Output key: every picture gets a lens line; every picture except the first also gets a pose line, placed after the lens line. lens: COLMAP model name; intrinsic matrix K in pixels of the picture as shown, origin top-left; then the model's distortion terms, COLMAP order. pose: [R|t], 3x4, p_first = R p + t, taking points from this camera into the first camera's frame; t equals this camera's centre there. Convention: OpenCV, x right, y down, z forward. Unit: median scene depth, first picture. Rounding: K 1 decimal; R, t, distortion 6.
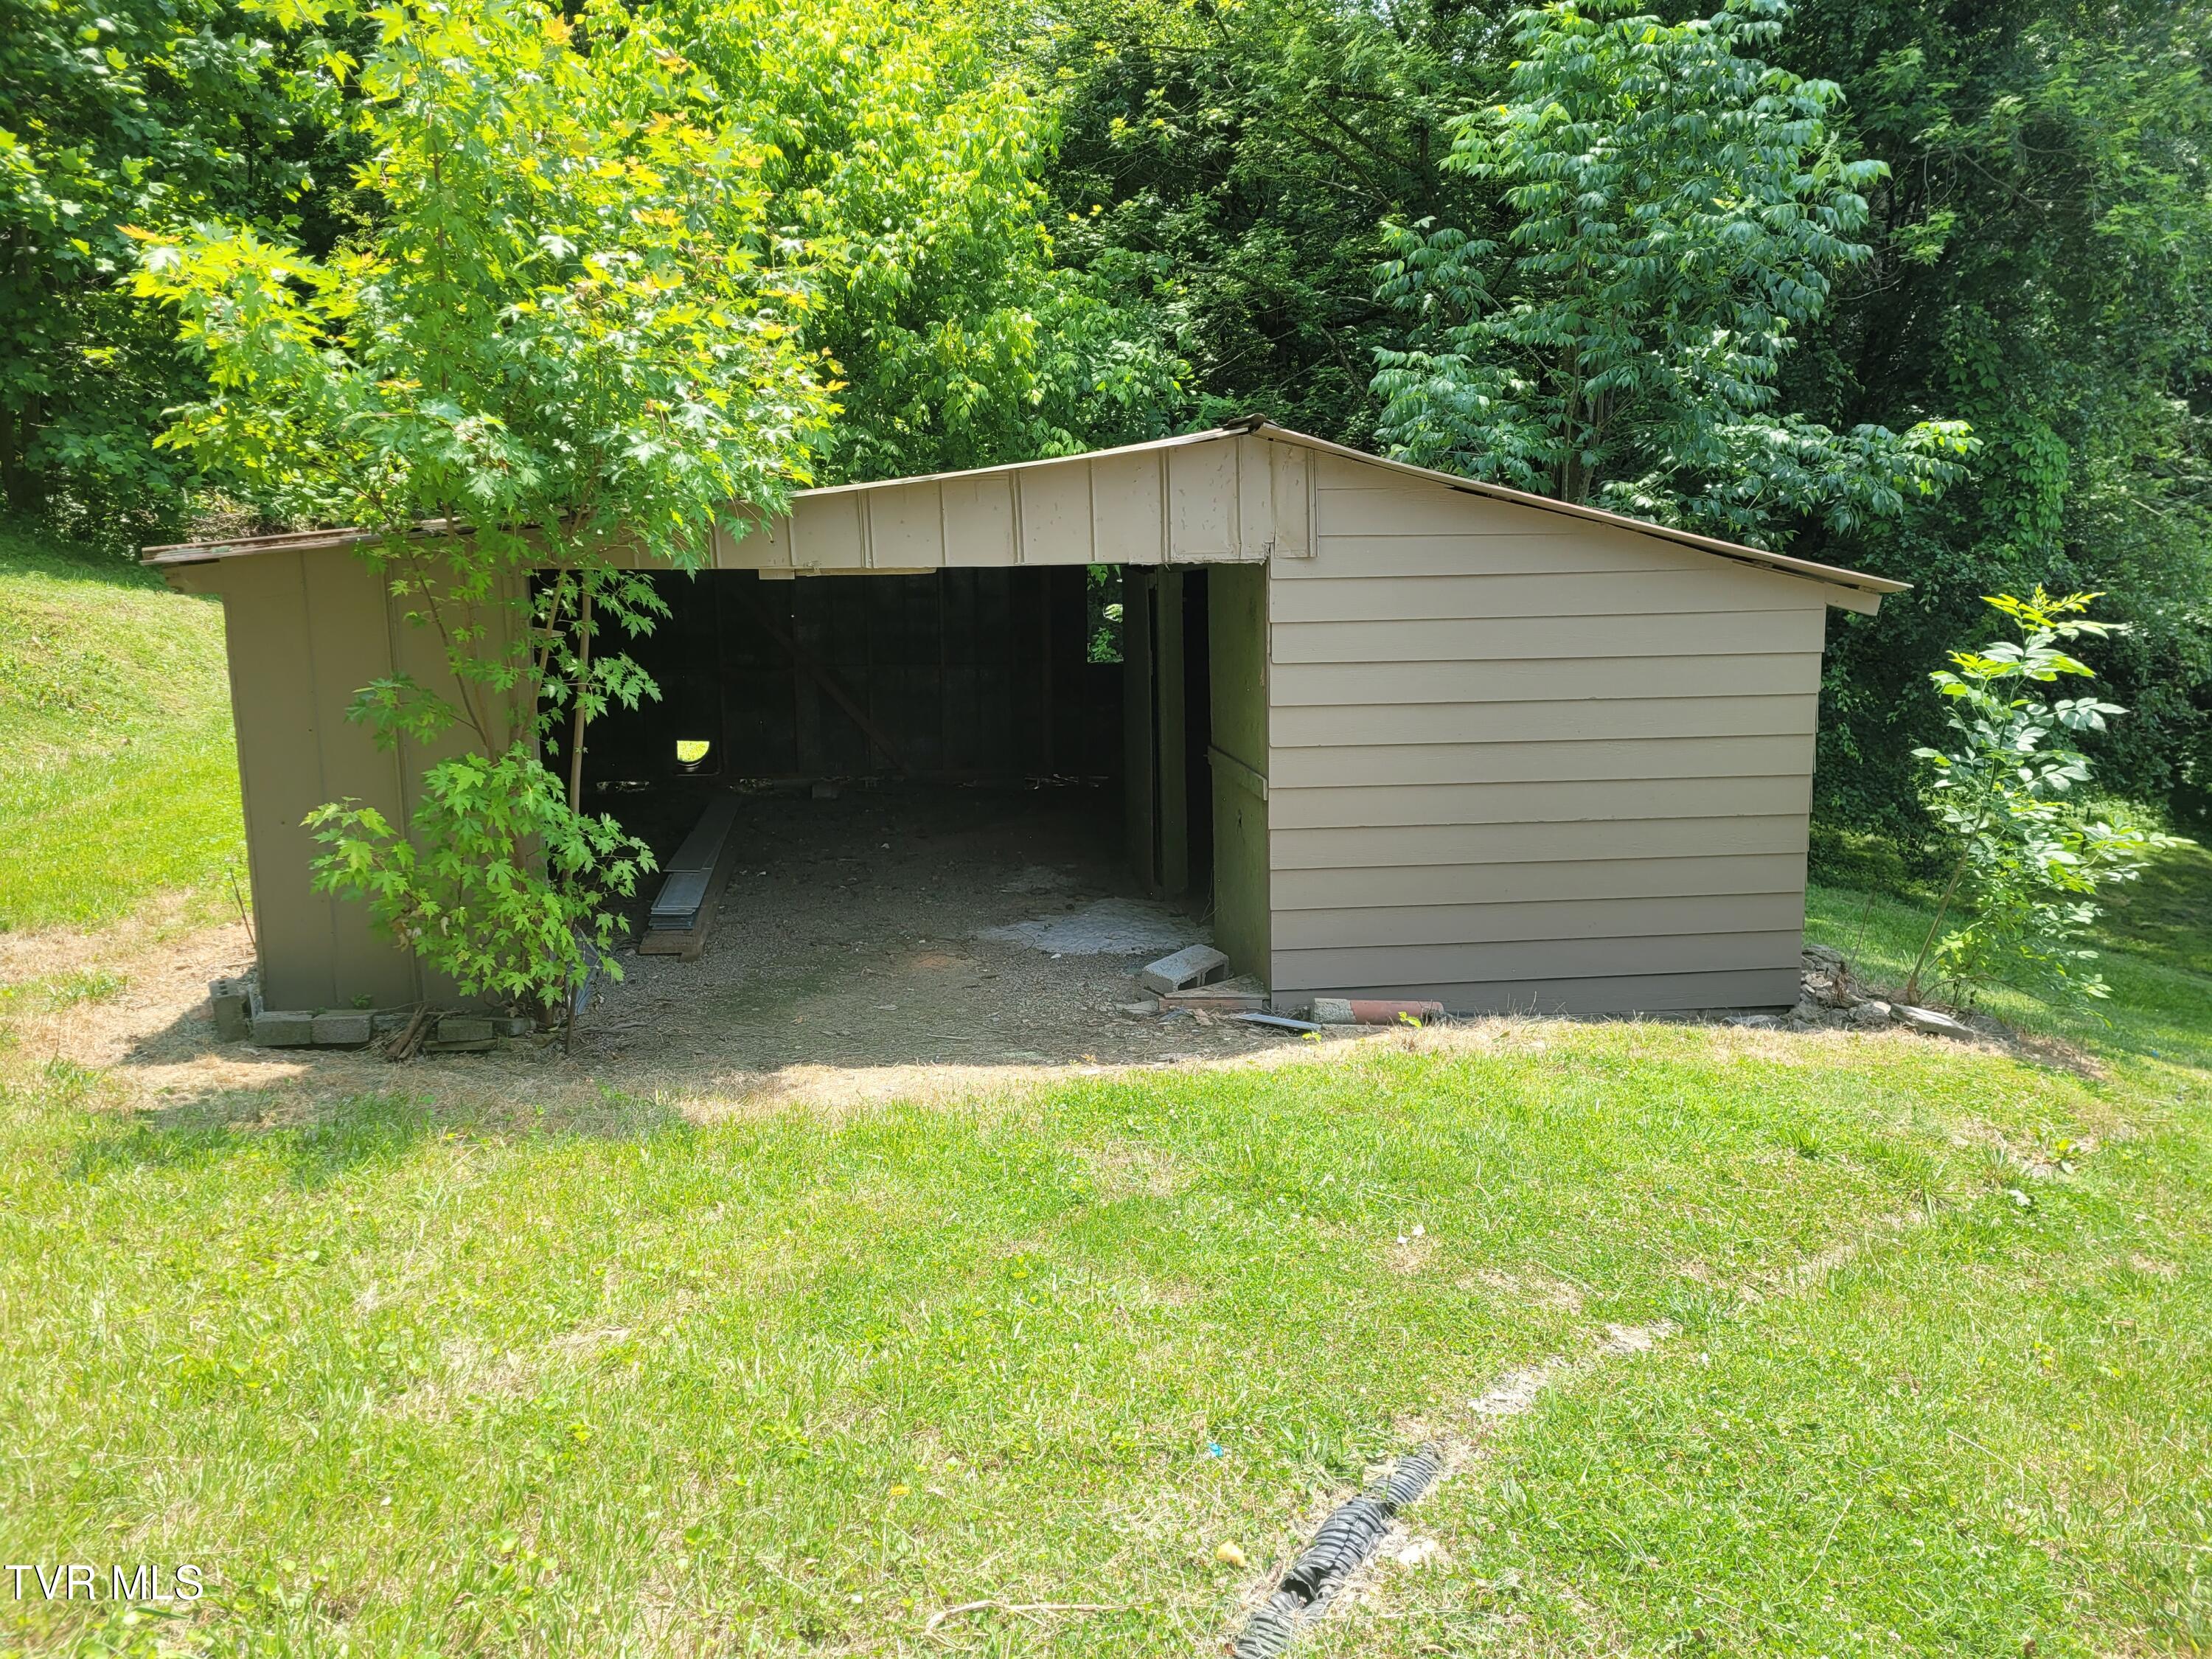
lens RADIAL K [[1654.9, 0, 1102.8], [0, 1654.9, 830.2], [0, 0, 1]] dist [0.050668, 0.006052]
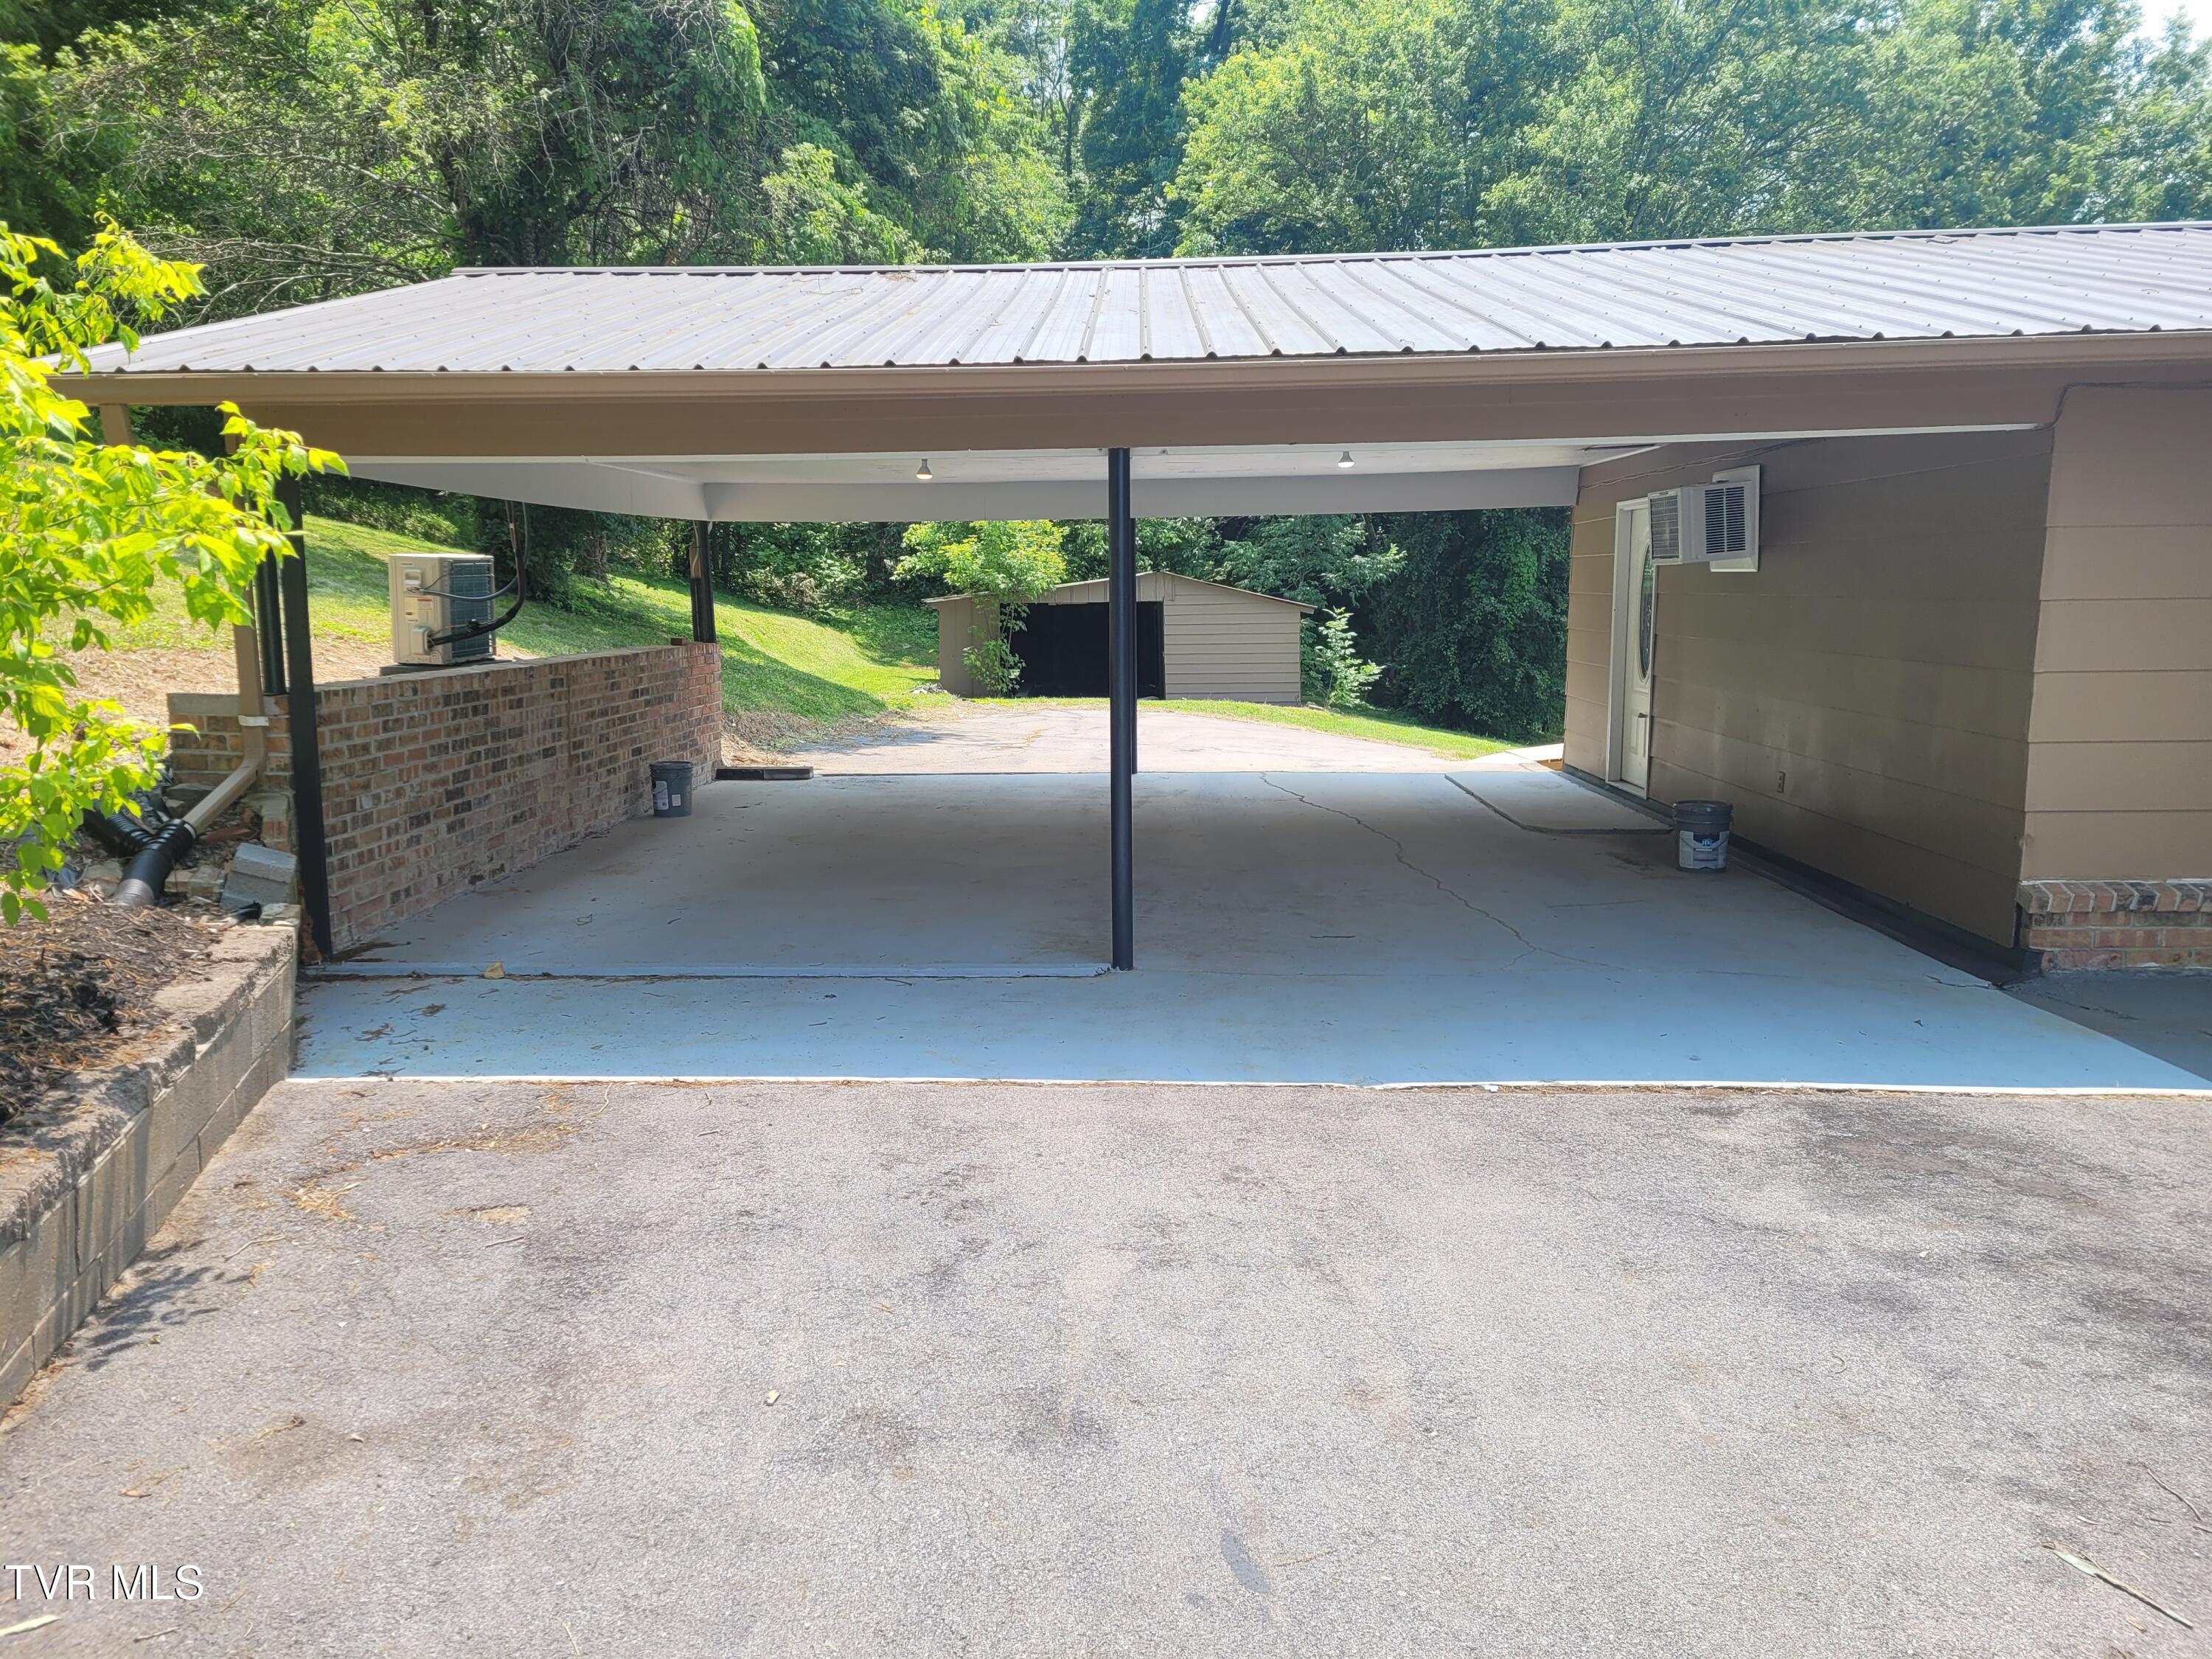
lens RADIAL K [[1654.9, 0, 1107.7], [0, 1654.9, 827.8], [0, 0, 1]] dist [0.050668, 0.006052]
pose [[0.989977, 0.017542, -0.140132, 0.575376], [-0.022044, 0.999288, -0.030636, 0.567529], [0.139495, 0.033418, 0.989659, -3.294461]]
